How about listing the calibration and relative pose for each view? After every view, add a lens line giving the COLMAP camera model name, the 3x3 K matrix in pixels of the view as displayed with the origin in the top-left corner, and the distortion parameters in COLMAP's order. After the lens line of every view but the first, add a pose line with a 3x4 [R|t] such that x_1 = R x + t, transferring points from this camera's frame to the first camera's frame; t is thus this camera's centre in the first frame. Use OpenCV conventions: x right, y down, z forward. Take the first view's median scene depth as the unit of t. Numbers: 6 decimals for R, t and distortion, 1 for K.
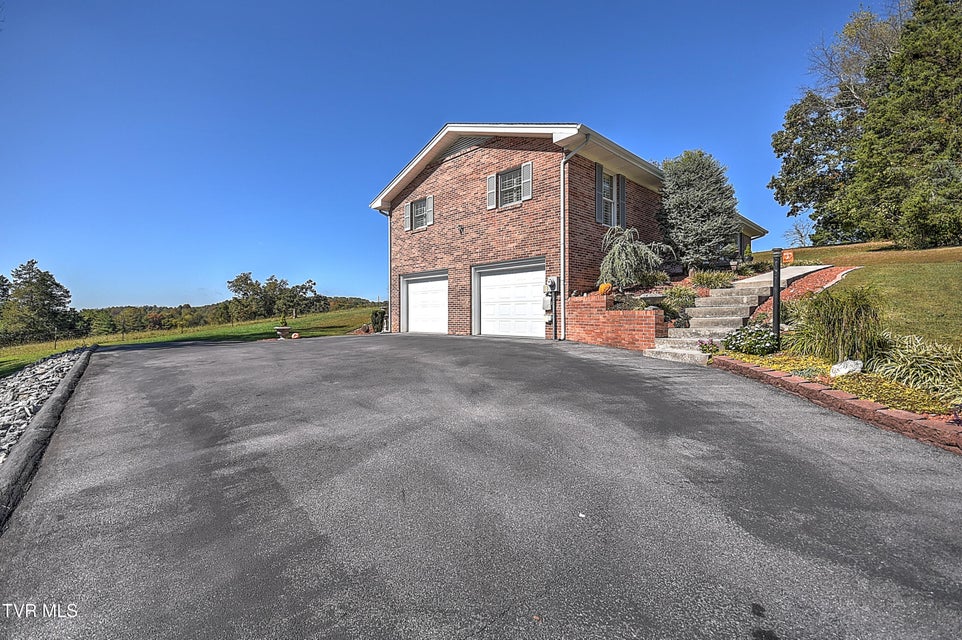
lens RADIAL K [[417.9, 0, 481.0], [0, 417.9, 320.0], [0, 0, 1]] dist [0.011049, -0.011476]
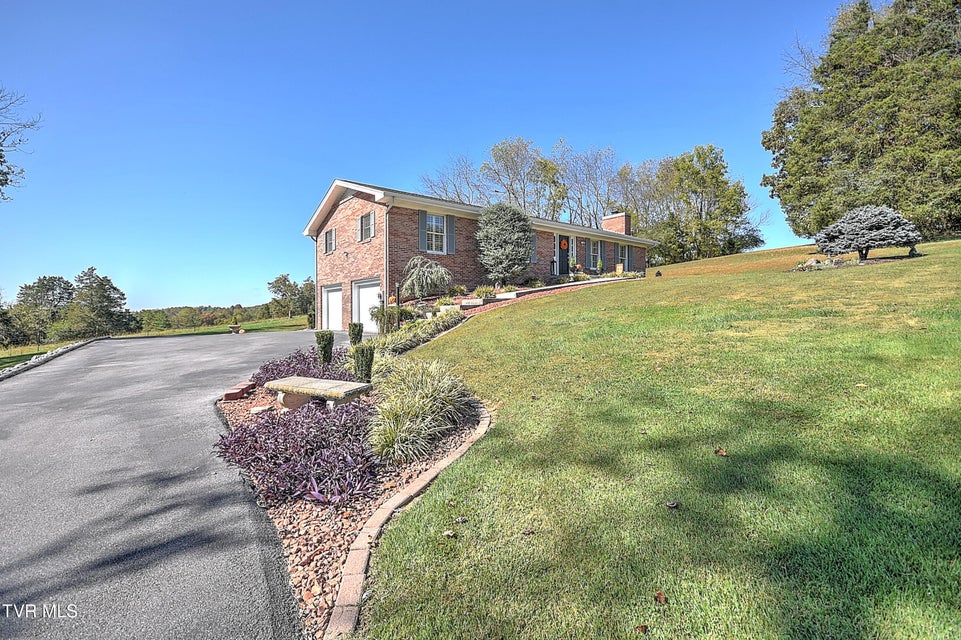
lens RADIAL K [[441.2, 0, 480.5], [0, 441.2, 320.0], [0, 0, 1]] dist [0.002039, 0.000400]
pose [[0.993758, 0.000349, -0.111561, 0.100881], [-0.000350, 1.000000, 0.000011, -0.000203], [0.111561, 0.000028, 0.993758, -0.072455]]
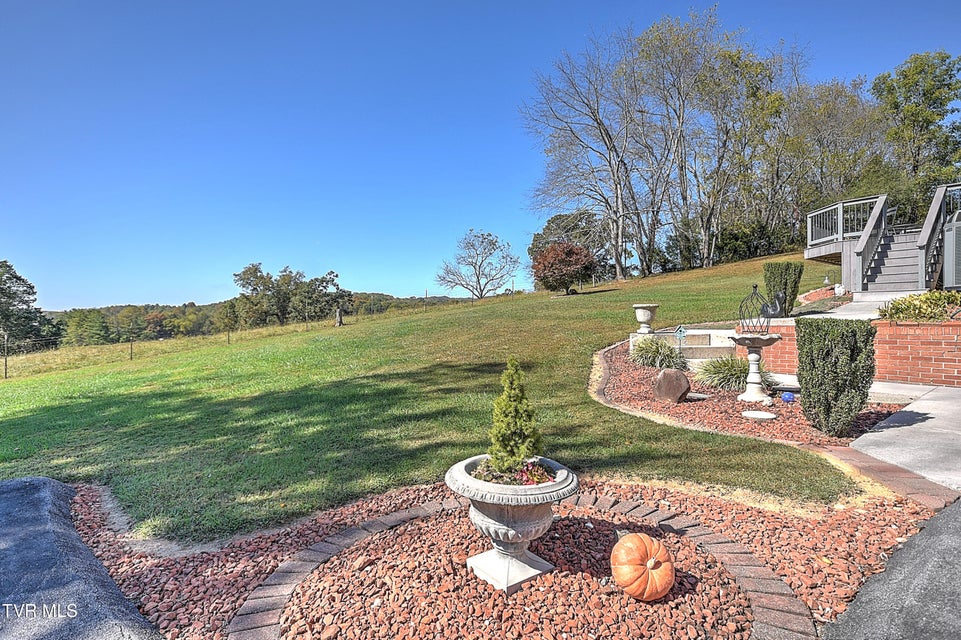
lens RADIAL K [[496.7, 0, 480.5], [0, 496.7, 320.0], [0, 0, 1]] dist [0.015942, -0.000171]
pose [[0.996093, -0.003855, -0.088223, -0.092475], [0.004058, 0.999990, 0.002114, -0.005913], [0.088214, -0.002464, 0.996098, 0.169945]]
